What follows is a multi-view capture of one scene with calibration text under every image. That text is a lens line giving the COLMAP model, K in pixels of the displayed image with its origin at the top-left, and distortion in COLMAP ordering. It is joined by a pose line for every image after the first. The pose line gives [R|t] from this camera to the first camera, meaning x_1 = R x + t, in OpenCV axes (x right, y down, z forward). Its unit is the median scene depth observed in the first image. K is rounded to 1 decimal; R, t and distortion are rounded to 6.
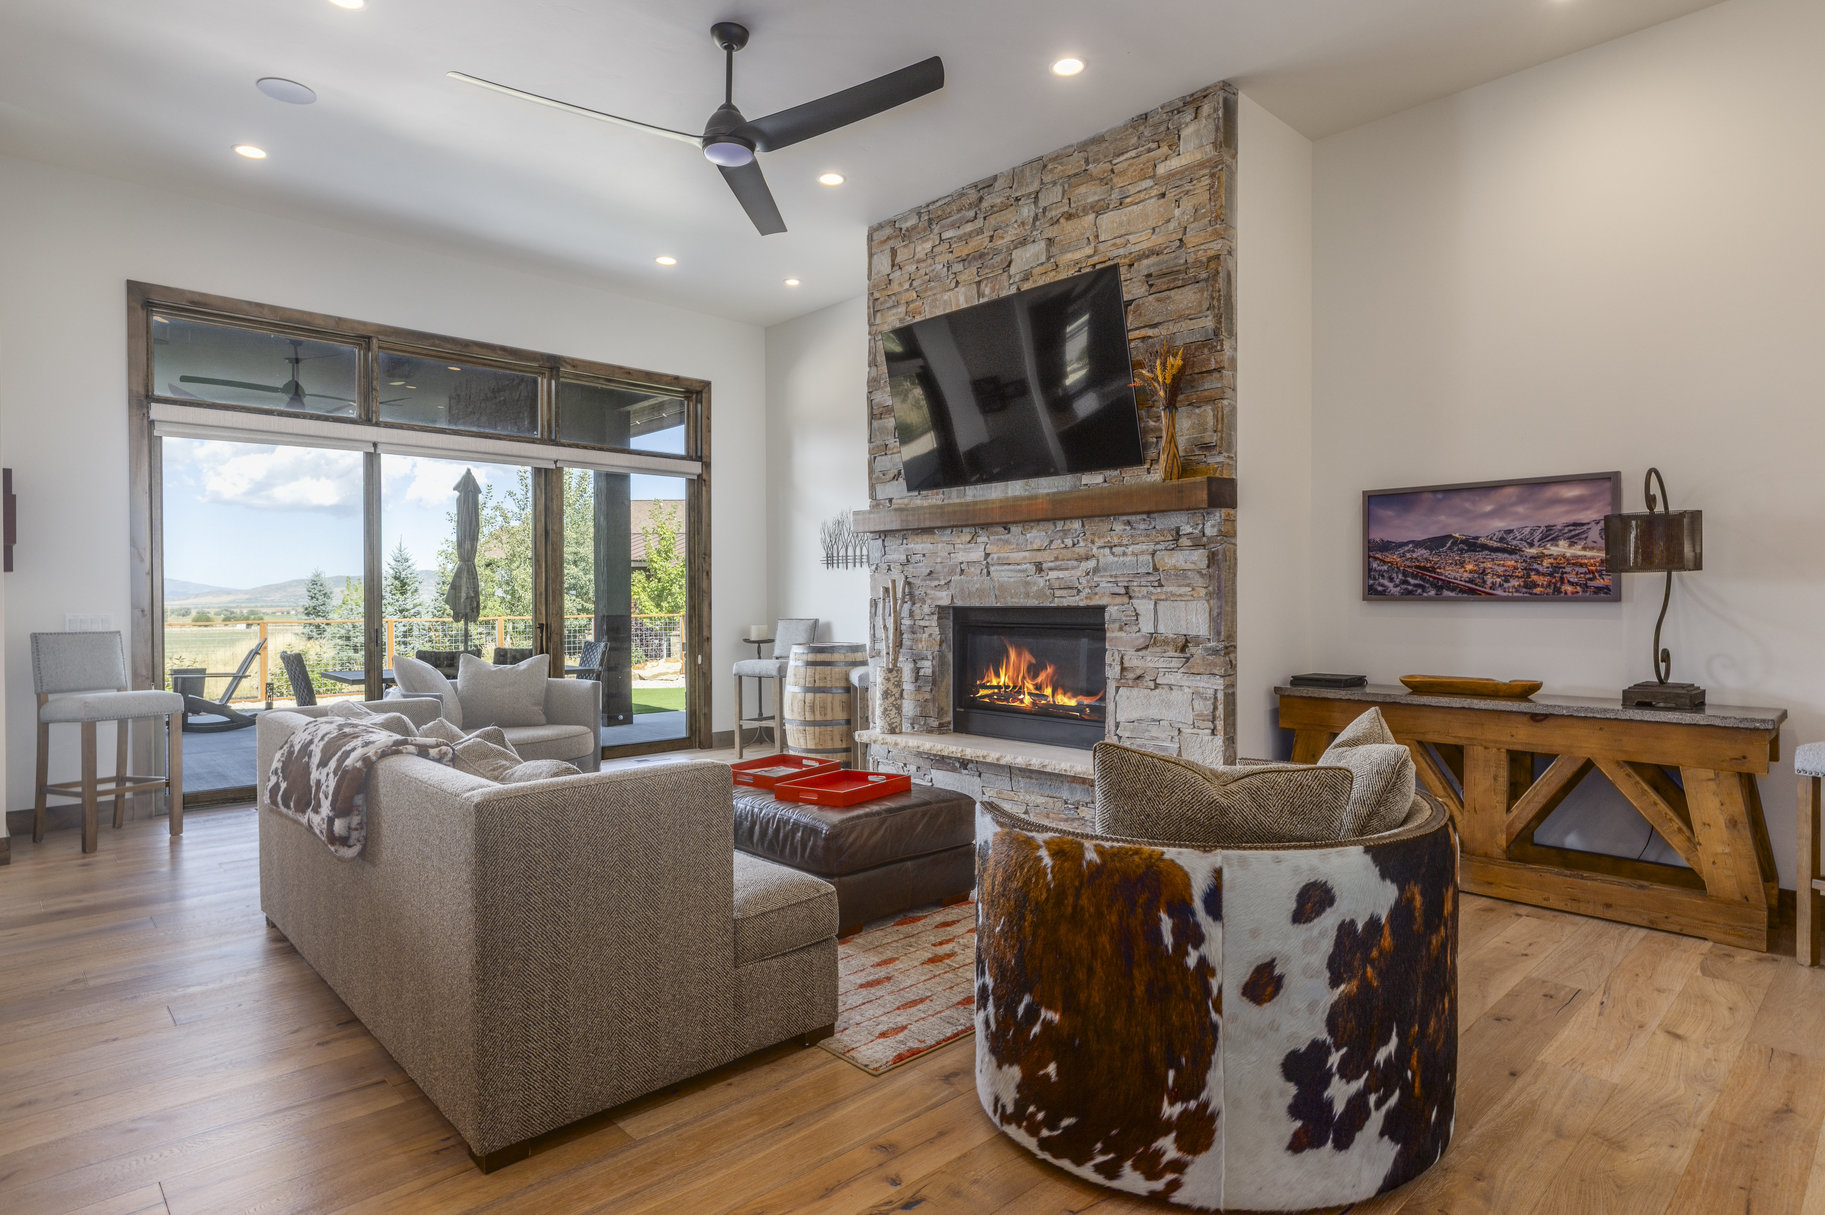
lens RADIAL K [[982.2, 0, 909.5], [0, 982.2, 610.4], [0, 0, 1]] dist [0.003956, 0.001857]
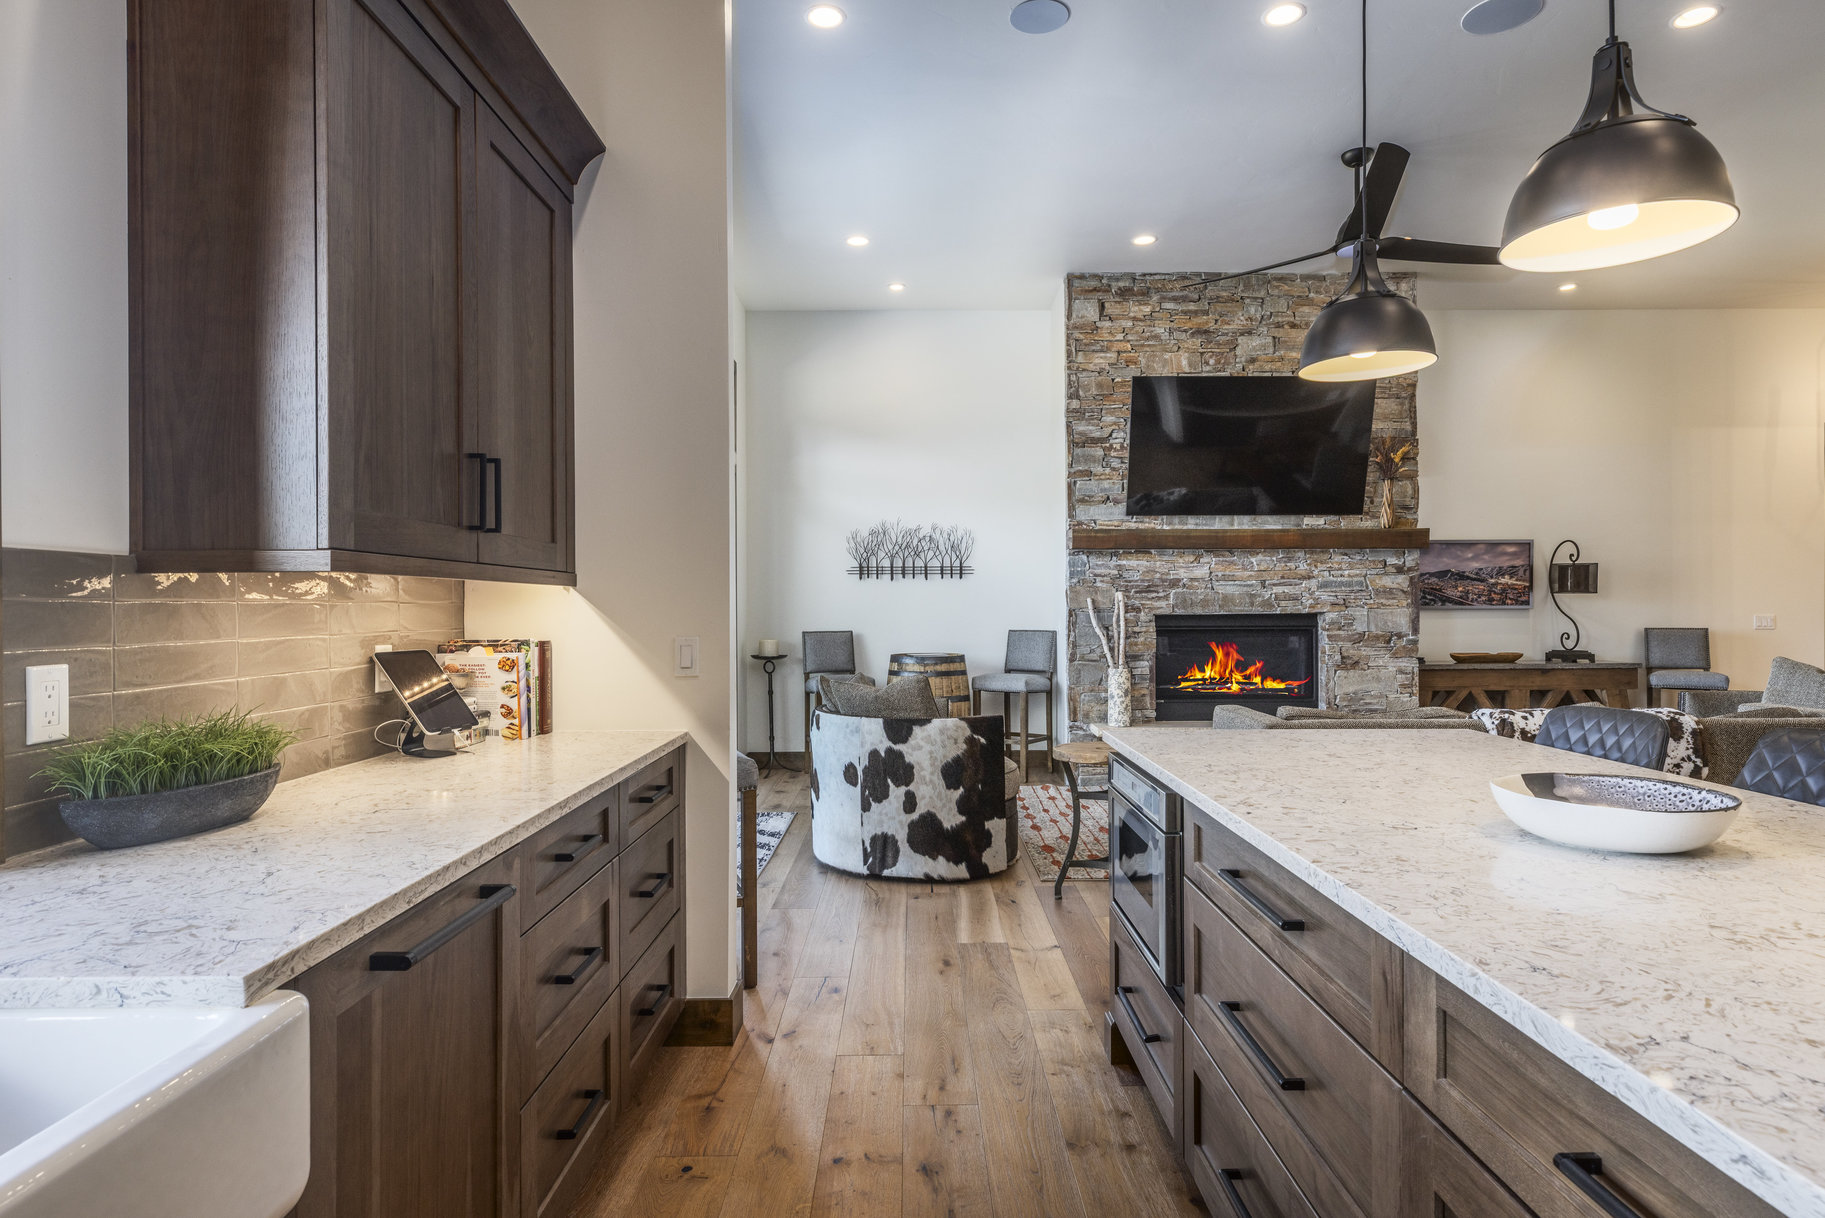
lens RADIAL K [[982.2, 0, 914.1], [0, 982.2, 601.4], [0, 0, 1]] dist [0.003956, 0.001857]
pose [[0.682430, 0.004542, 0.730937, -1.195486], [0.012188, 0.999771, -0.017592, -0.003453], [-0.730849, 0.020914, 0.682219, 0.470196]]
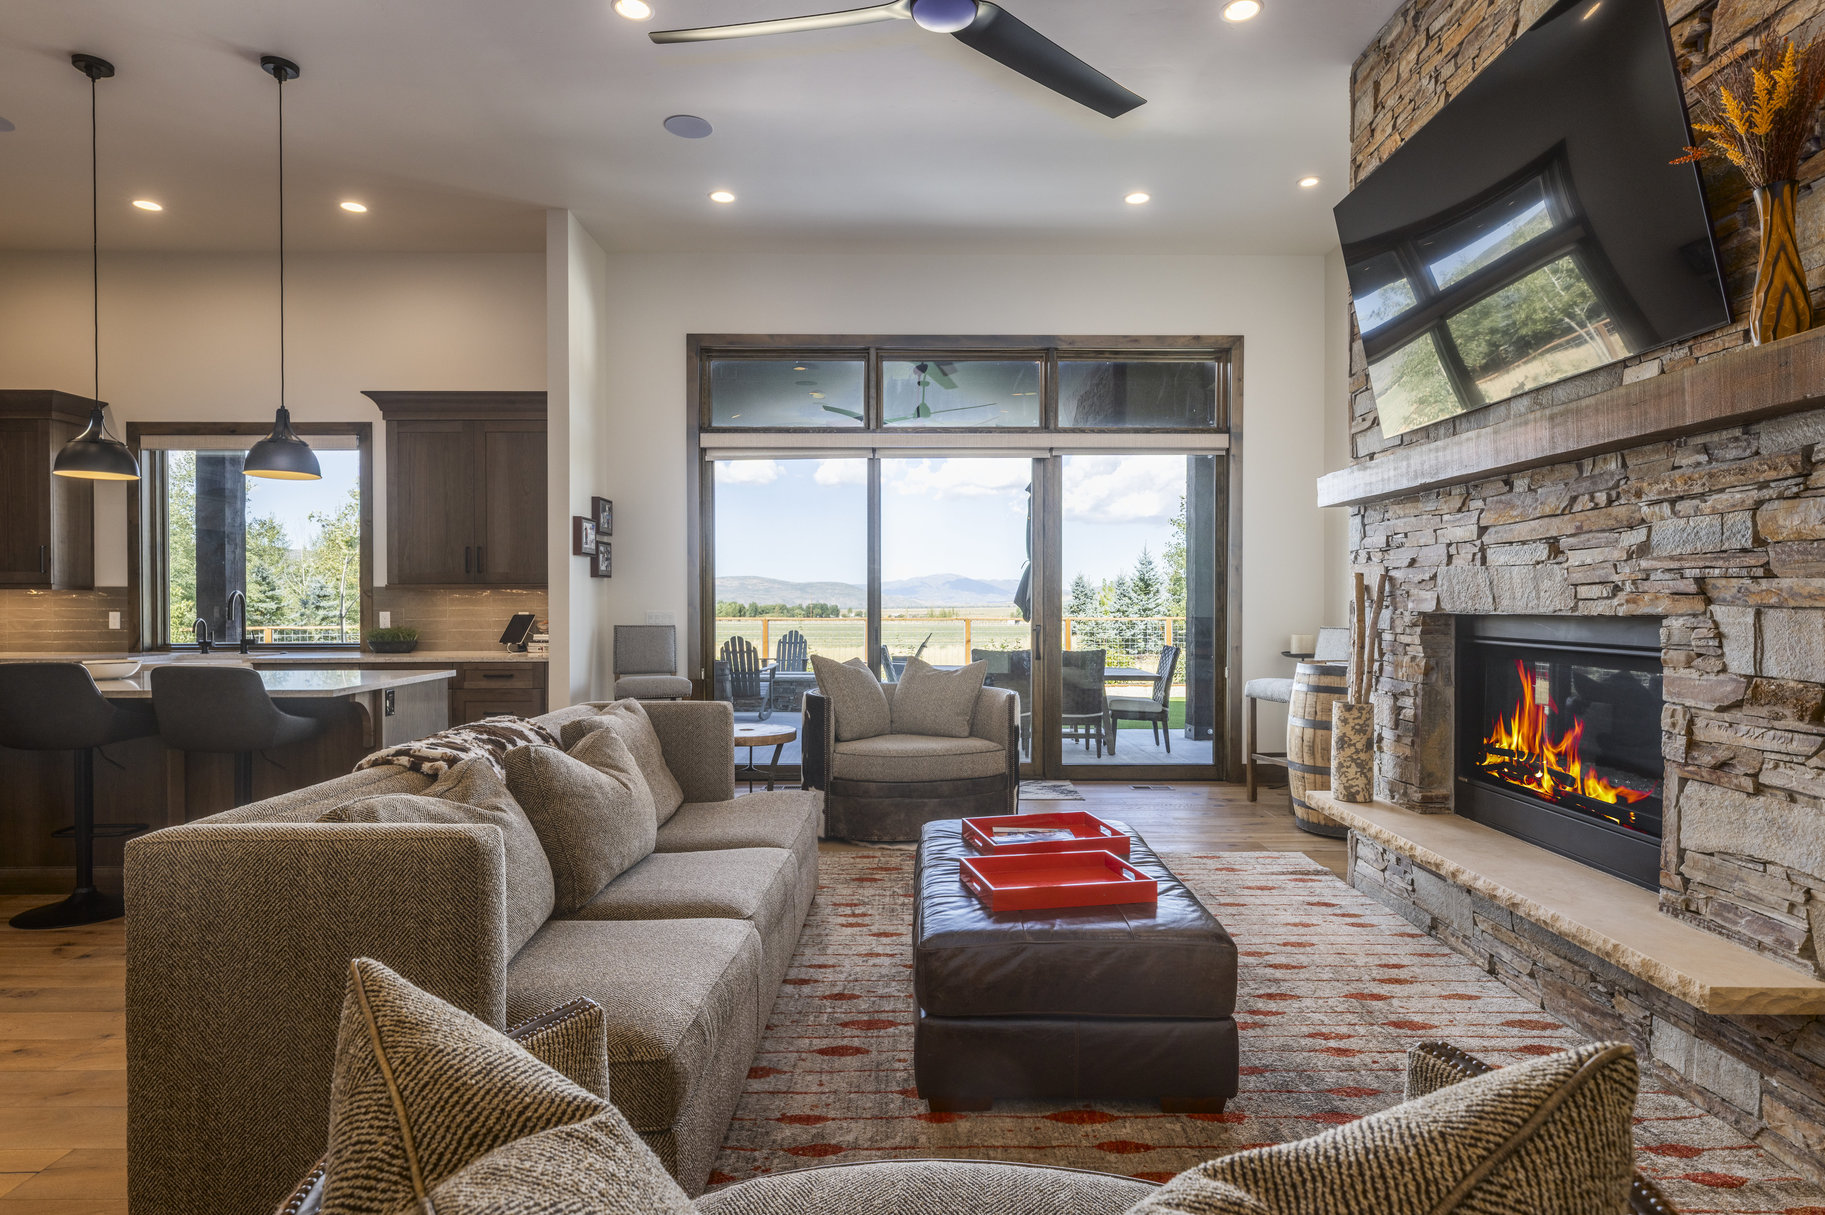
lens RADIAL K [[982.2, 0, 920.3], [0, 982.2, 607.8], [0, 0, 1]] dist [0.003956, 0.001857]
pose [[0.730773, 0.008776, -0.682564, 0.263378], [-0.011258, 0.999936, 0.000803, -0.005396], [0.682527, 0.007098, 0.730826, 0.356462]]
